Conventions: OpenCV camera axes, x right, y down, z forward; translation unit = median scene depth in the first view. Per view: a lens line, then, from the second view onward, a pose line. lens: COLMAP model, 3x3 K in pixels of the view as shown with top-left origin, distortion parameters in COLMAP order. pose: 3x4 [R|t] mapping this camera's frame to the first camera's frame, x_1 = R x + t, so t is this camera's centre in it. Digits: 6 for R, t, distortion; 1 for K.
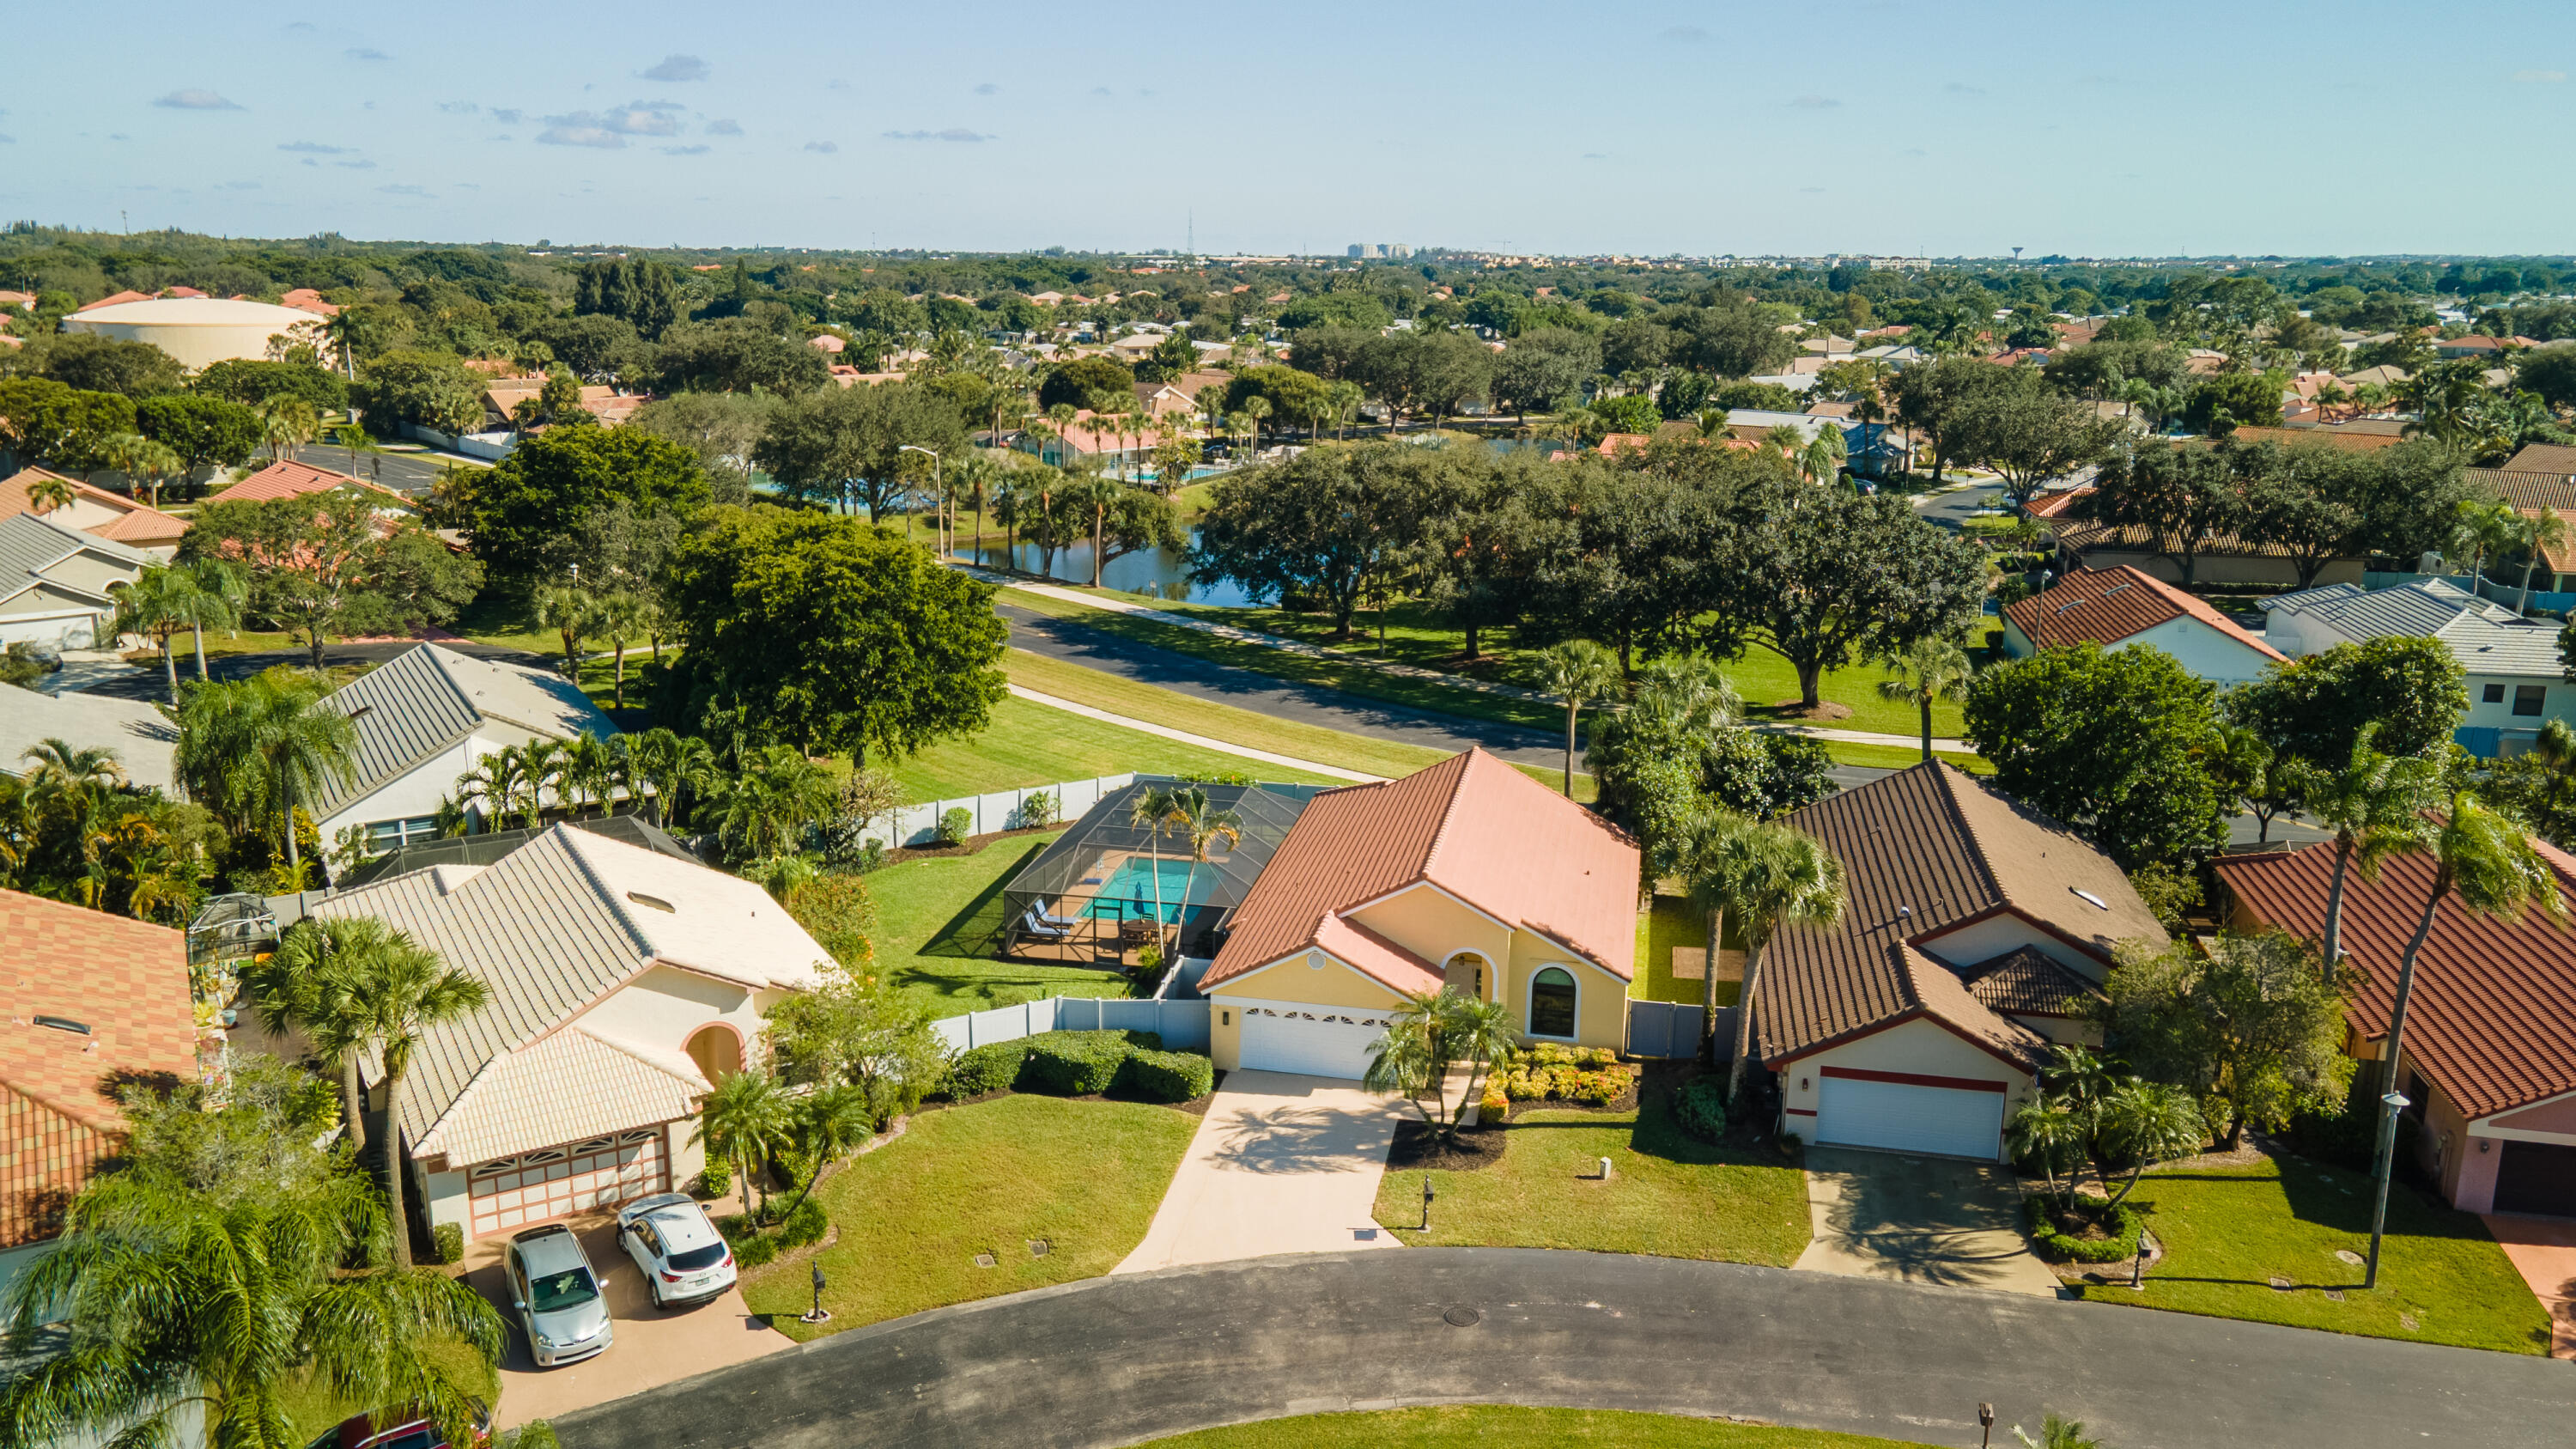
lens RADIAL K [[1895.1, 0, 1288.0], [0, 1895.1, 724.5], [0, 0, 1]] dist [0.028865, 0.046970]
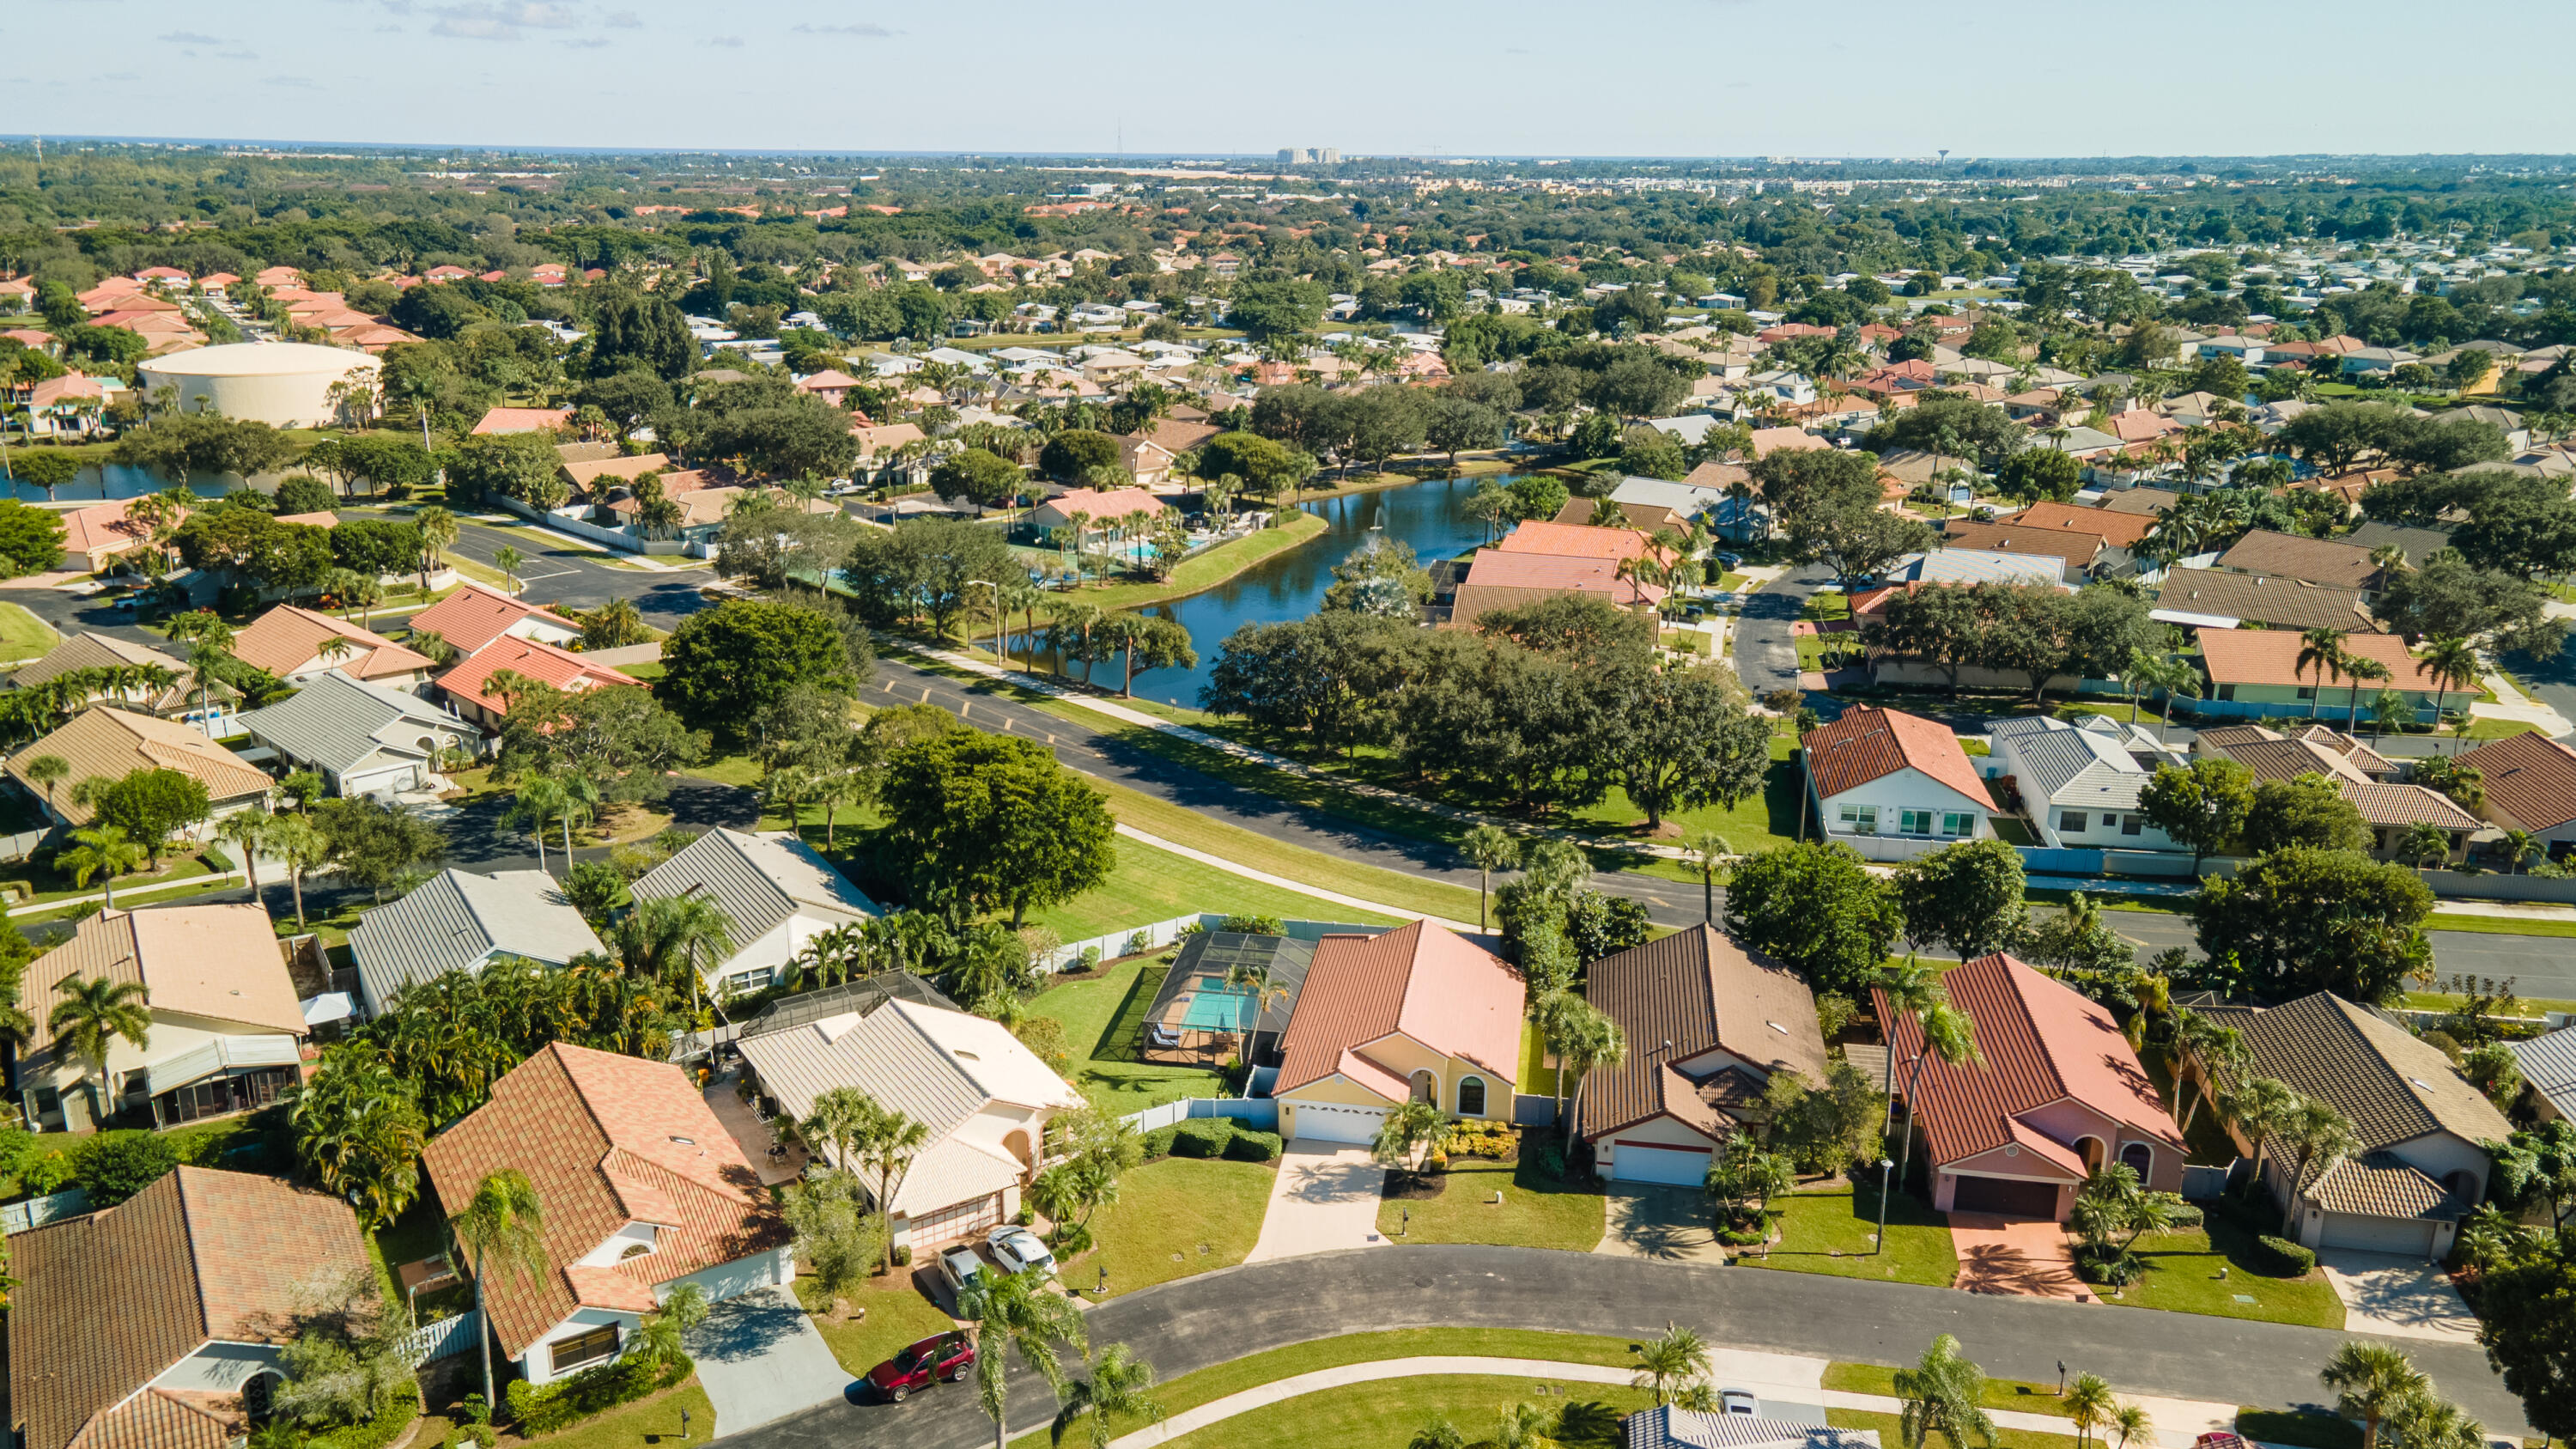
lens RADIAL K [[1910.8, 0, 1288.0], [0, 1910.8, 724.5], [0, 0, 1]] dist [0.056246, -0.001370]
pose [[0.999309, -0.012203, 0.035103, -0.079181], [0.010304, 0.998499, 0.053786, -0.262799], [-0.035706, -0.053388, 0.997935, -0.667765]]
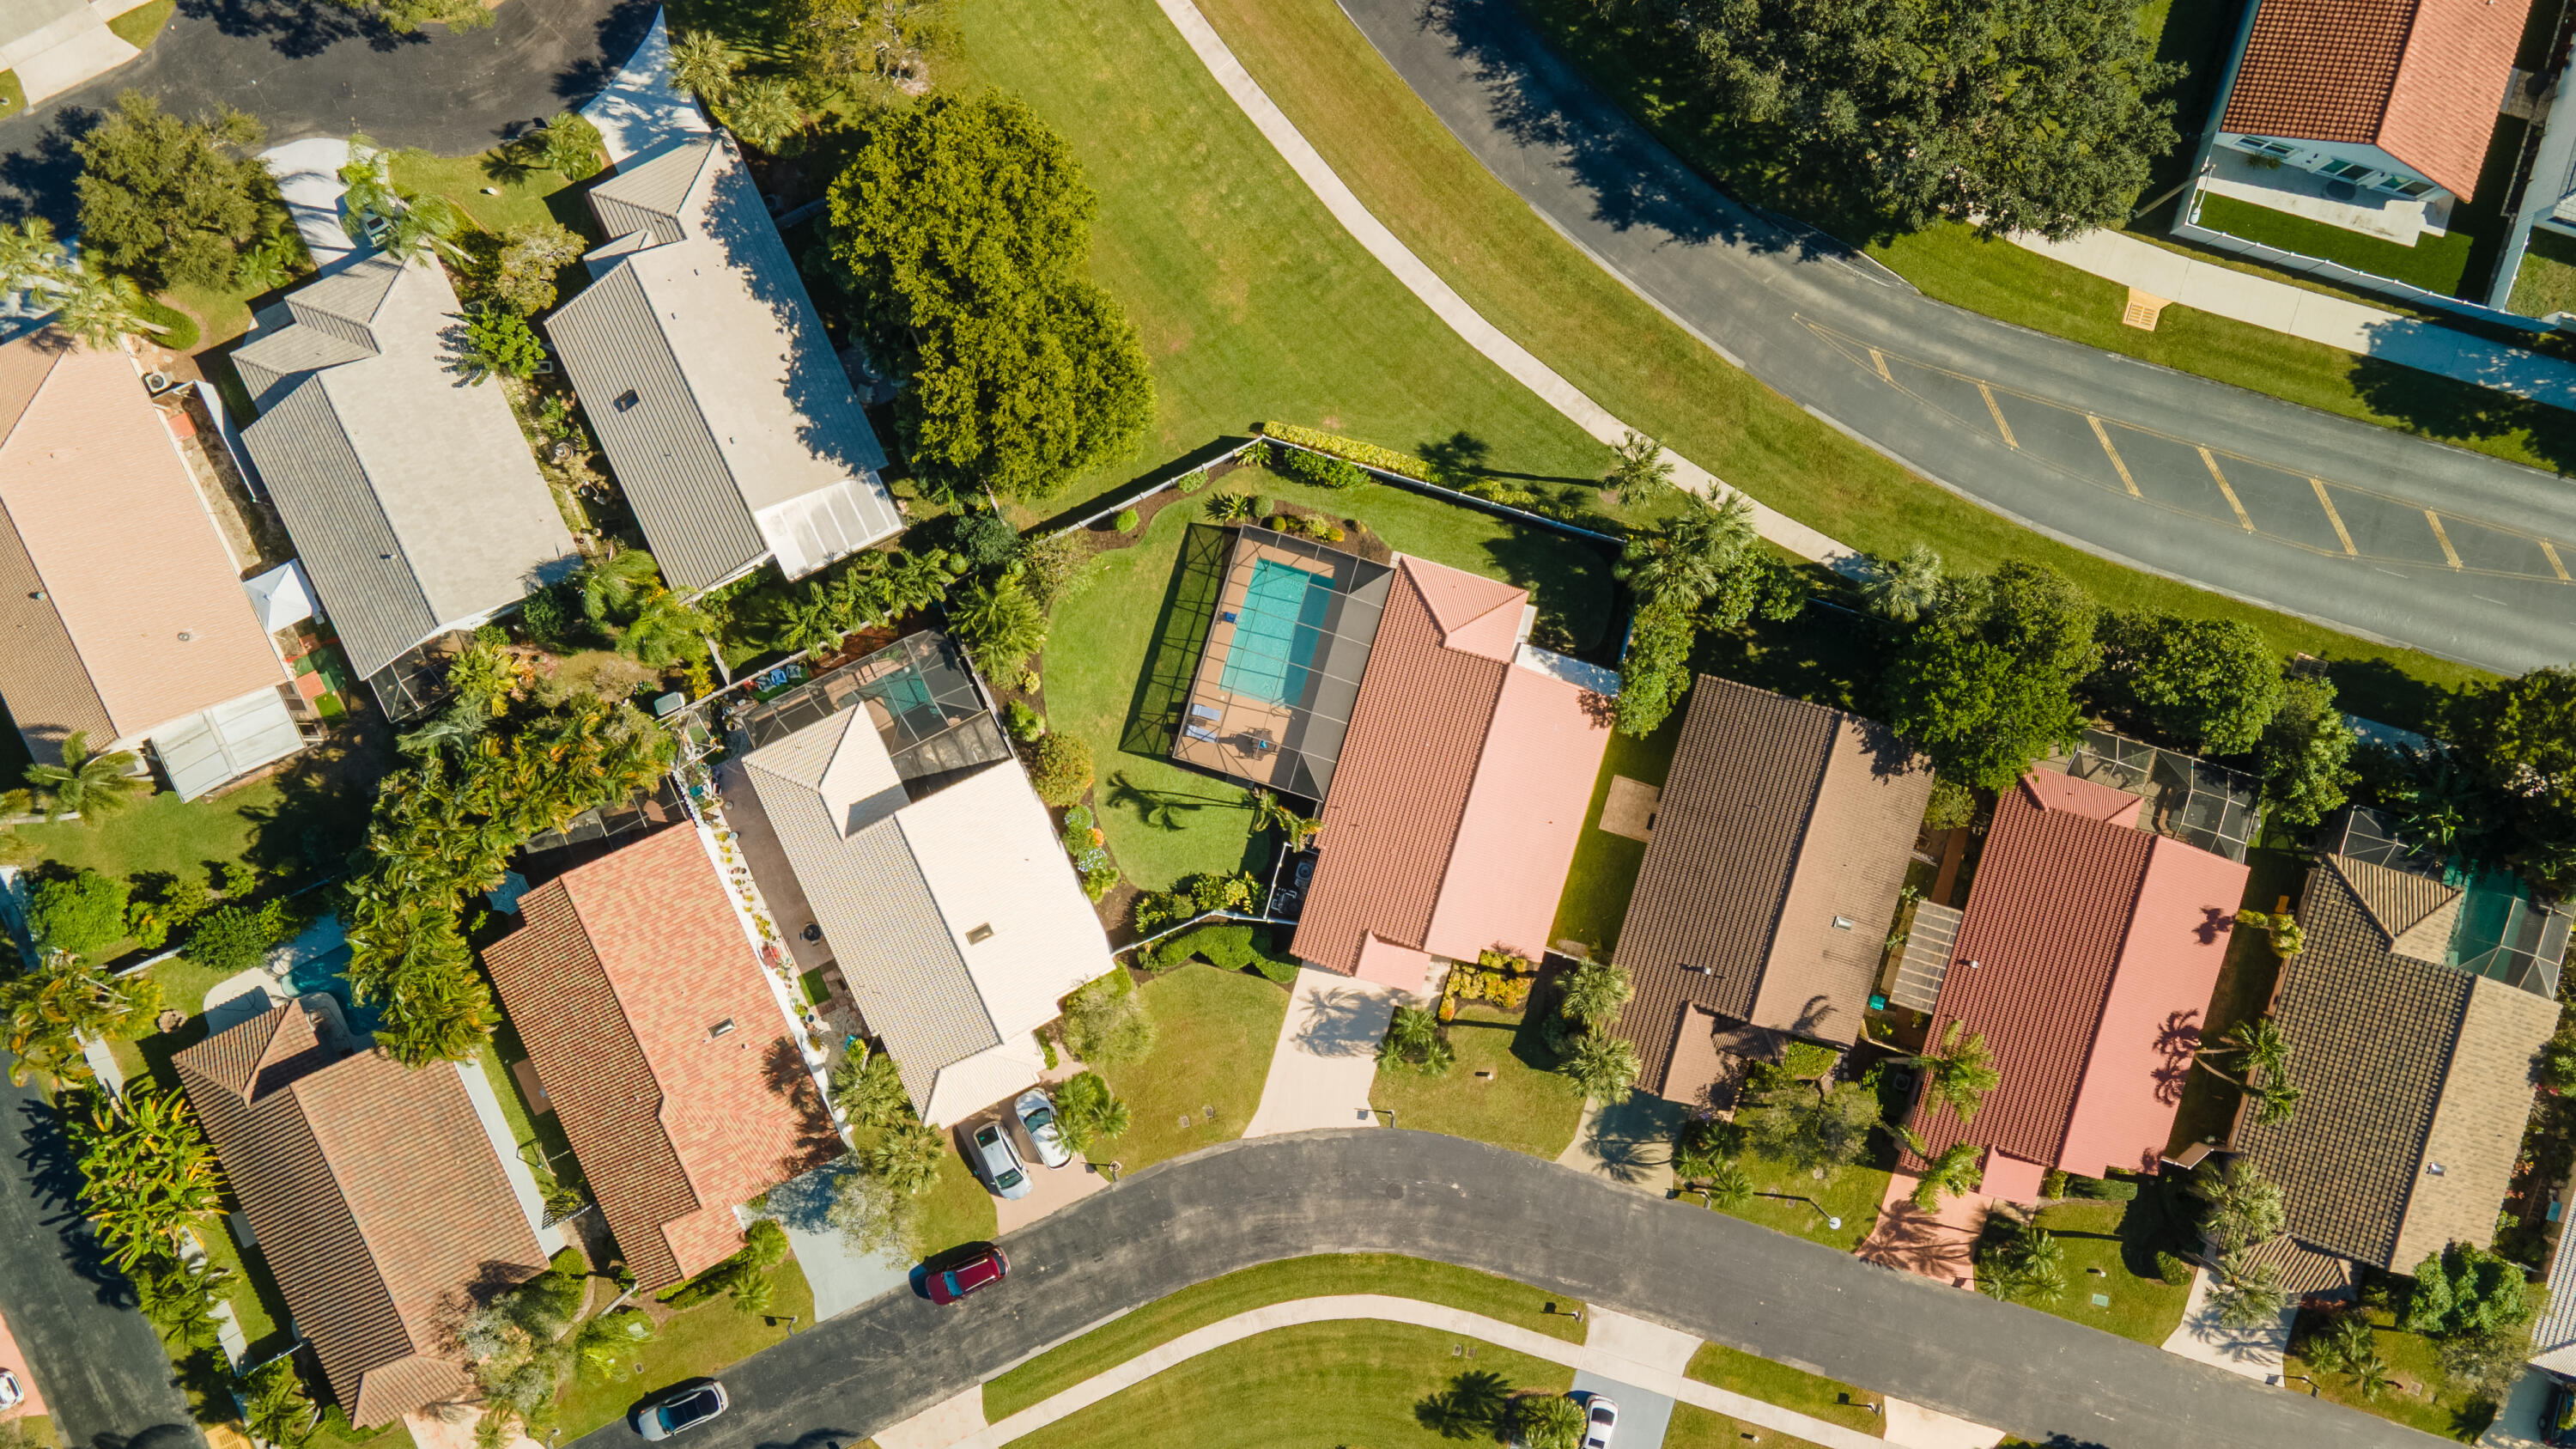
lens RADIAL K [[1910.8, 0, 1288.0], [0, 1910.8, 724.5], [0, 0, 1]] dist [0.056246, -0.001370]
pose [[0.995219, 0.094157, -0.025941, -0.020423], [0.003023, 0.235790, 0.971799, -1.415263], [0.097618, -0.967232, 0.234378, 0.681894]]
